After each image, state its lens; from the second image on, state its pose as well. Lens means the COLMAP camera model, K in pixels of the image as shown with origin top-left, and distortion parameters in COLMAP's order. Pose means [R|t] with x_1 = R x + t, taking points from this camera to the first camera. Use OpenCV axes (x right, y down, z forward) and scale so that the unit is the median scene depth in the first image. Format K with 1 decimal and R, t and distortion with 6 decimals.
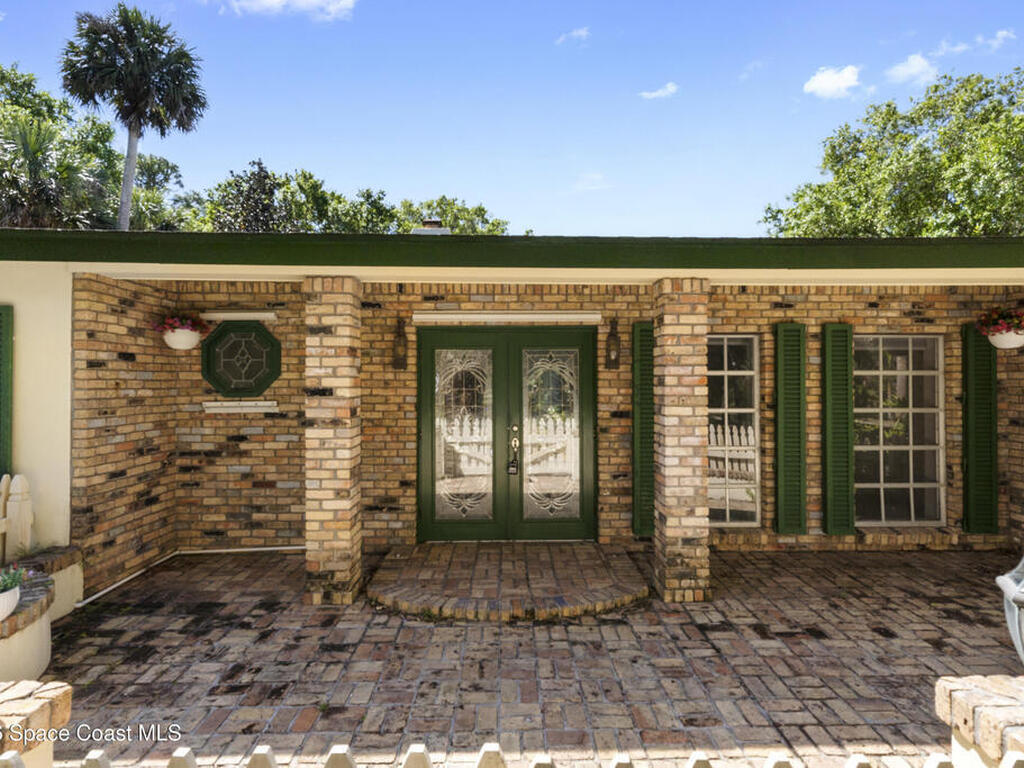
lens RADIAL K [[567.2, 0, 513.1], [0, 567.2, 380.2], [0, 0, 1]] dist [0.023393, 0.000203]
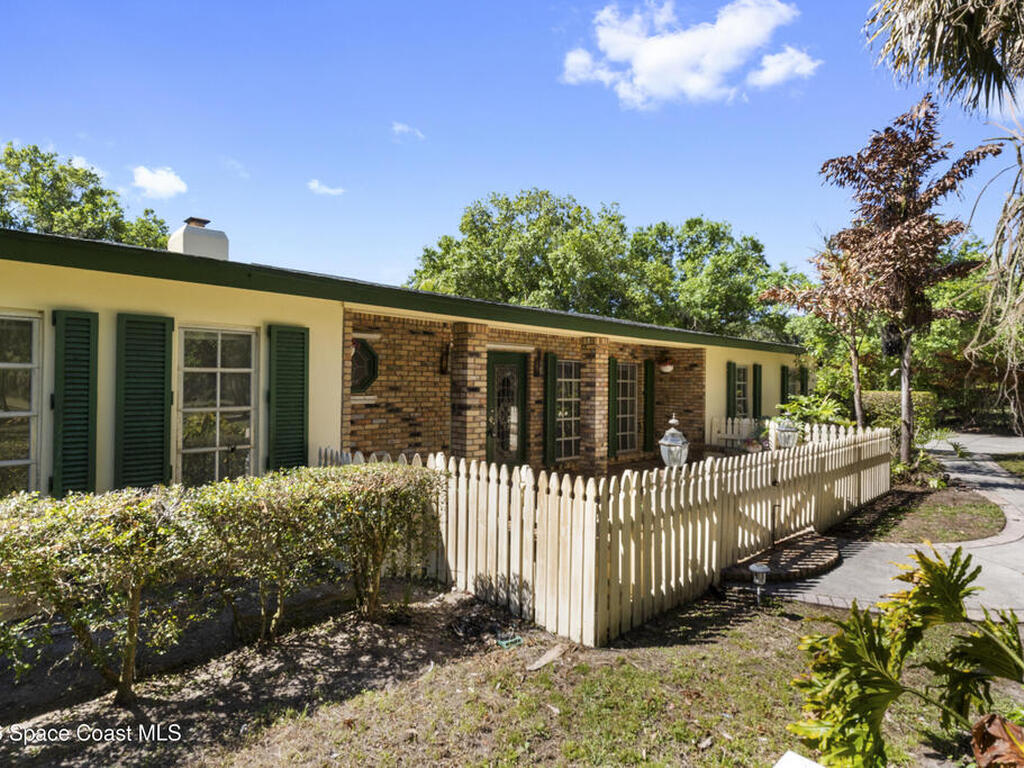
lens RADIAL K [[567.2, 0, 513.1], [0, 567.2, 380.2], [0, 0, 1]] dist [0.023393, 0.000203]
pose [[0.729914, 0.013234, 0.683411, -1.134777], [-0.015724, 0.999873, -0.002568, -0.004124], [-0.683358, -0.008872, 0.730030, -0.281762]]
